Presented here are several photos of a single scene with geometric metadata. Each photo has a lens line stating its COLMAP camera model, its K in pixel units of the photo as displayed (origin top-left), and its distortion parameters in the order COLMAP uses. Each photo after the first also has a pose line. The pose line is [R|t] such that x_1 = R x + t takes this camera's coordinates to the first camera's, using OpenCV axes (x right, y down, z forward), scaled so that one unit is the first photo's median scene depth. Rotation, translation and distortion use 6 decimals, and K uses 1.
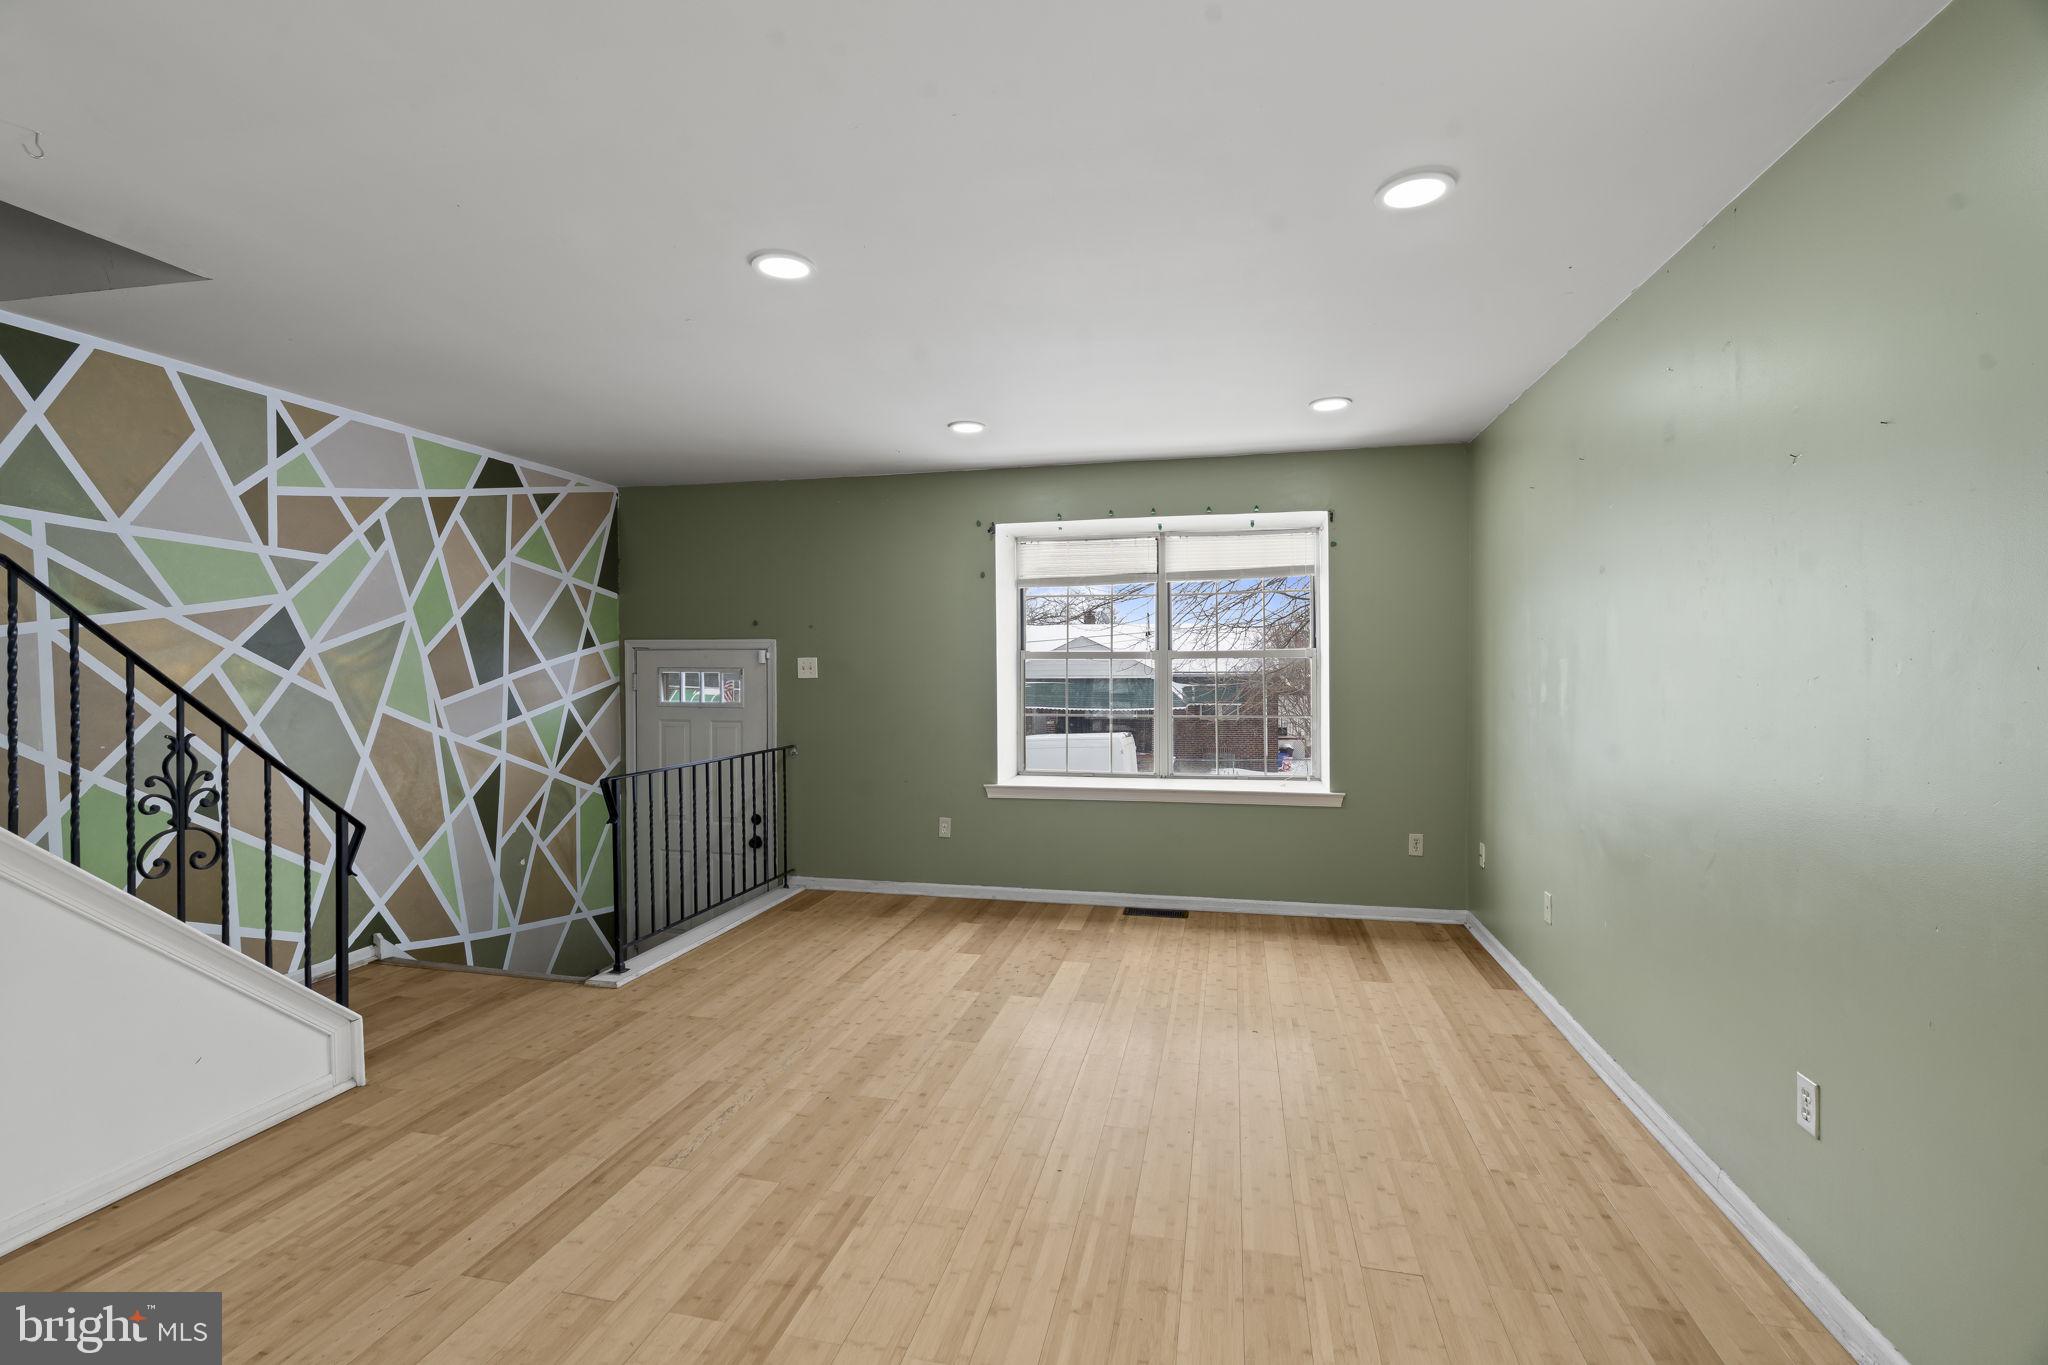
lens RADIAL K [[950.0, 0, 1024.0], [0, 950.0, 682.5], [0, 0, 1]] dist [-0.000378, -0.000035]
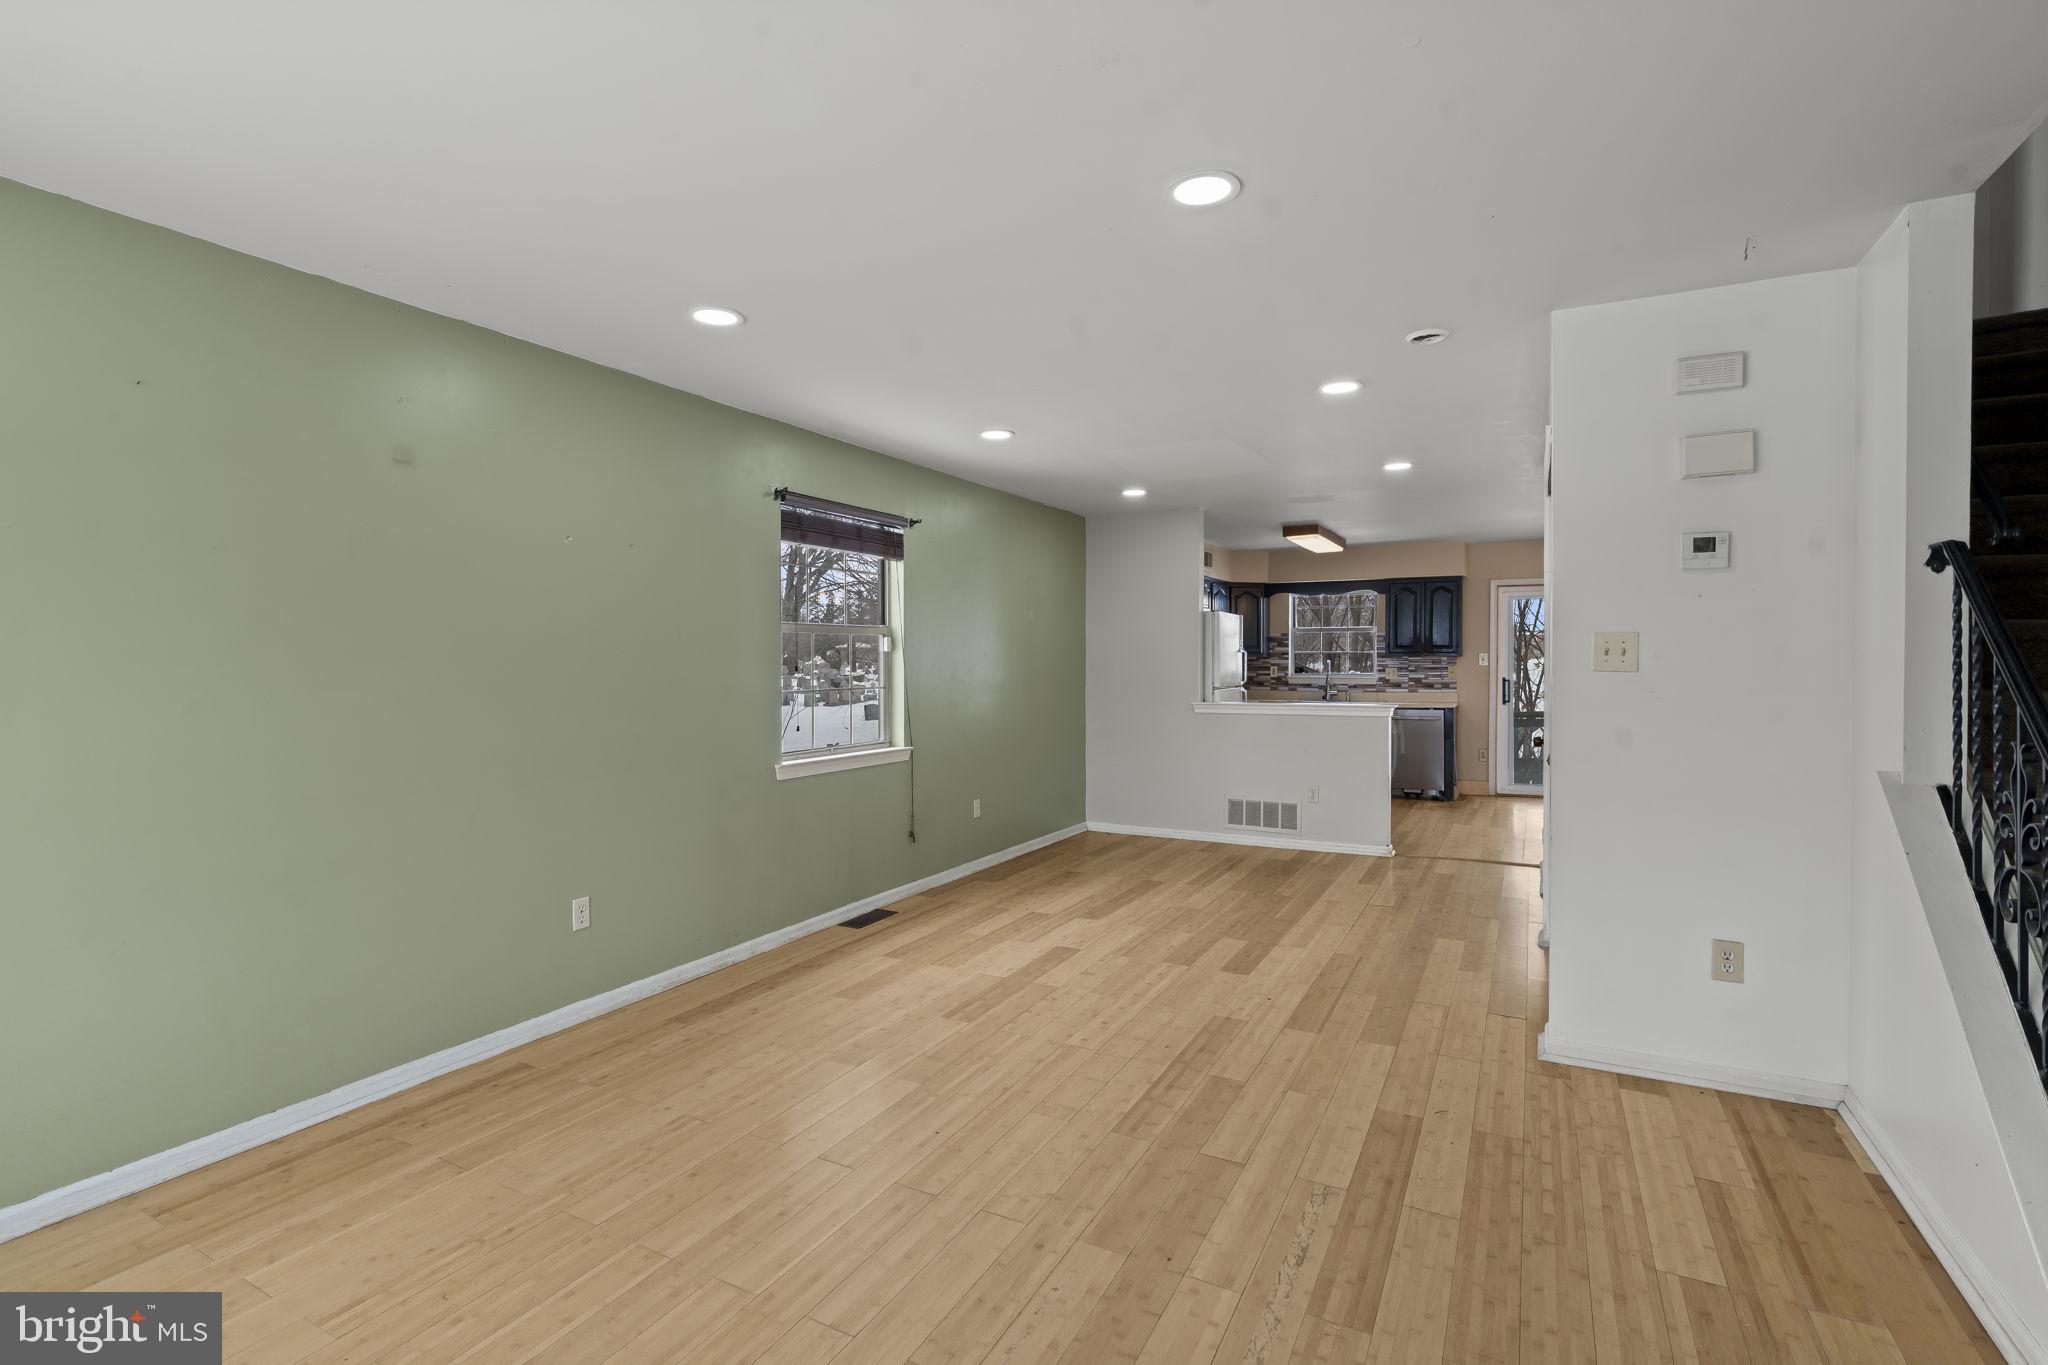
lens RADIAL K [[943.6, 0, 1032.0], [0, 943.6, 667.5], [0, 0, 1]] dist [-0.000570, 0.000242]
pose [[-0.966251, 0.004152, 0.257569, -0.302975], [0.011148, 0.999607, 0.025710, -0.029454], [-0.257361, 0.027714, -0.965918, 1.765263]]
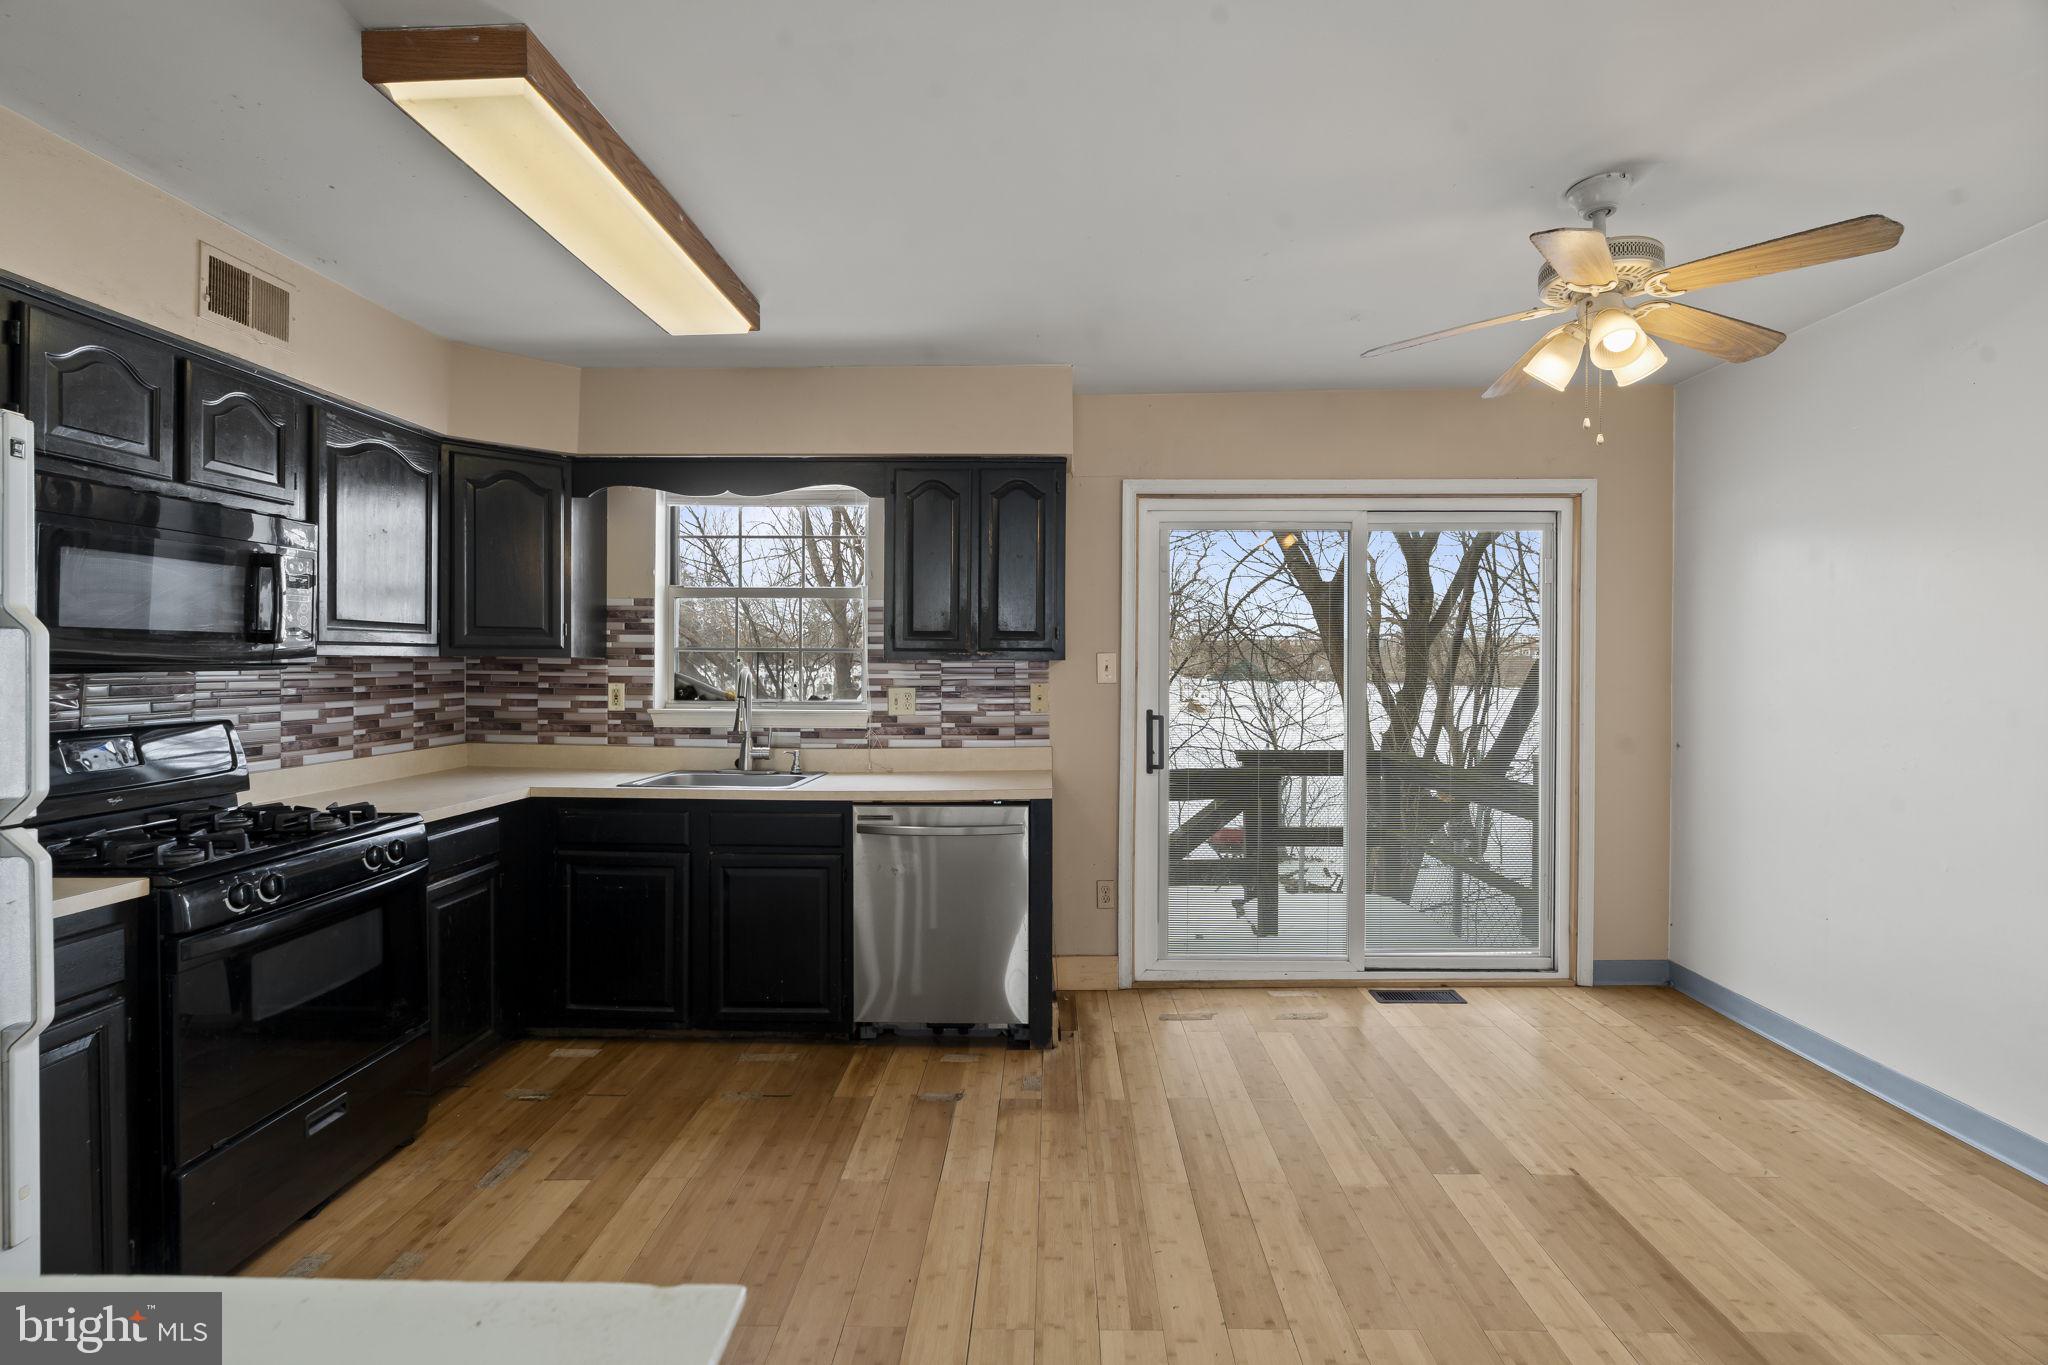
lens RADIAL K [[943.6, 0, 1032.0], [0, 943.6, 667.5], [0, 0, 1]] dist [-0.000570, 0.000242]
pose [[-0.979509, 0.002974, -0.201380, -0.602555], [-0.001990, 0.999699, 0.024440, 0.012361], [0.201392, 0.024340, -0.979208, -0.584191]]
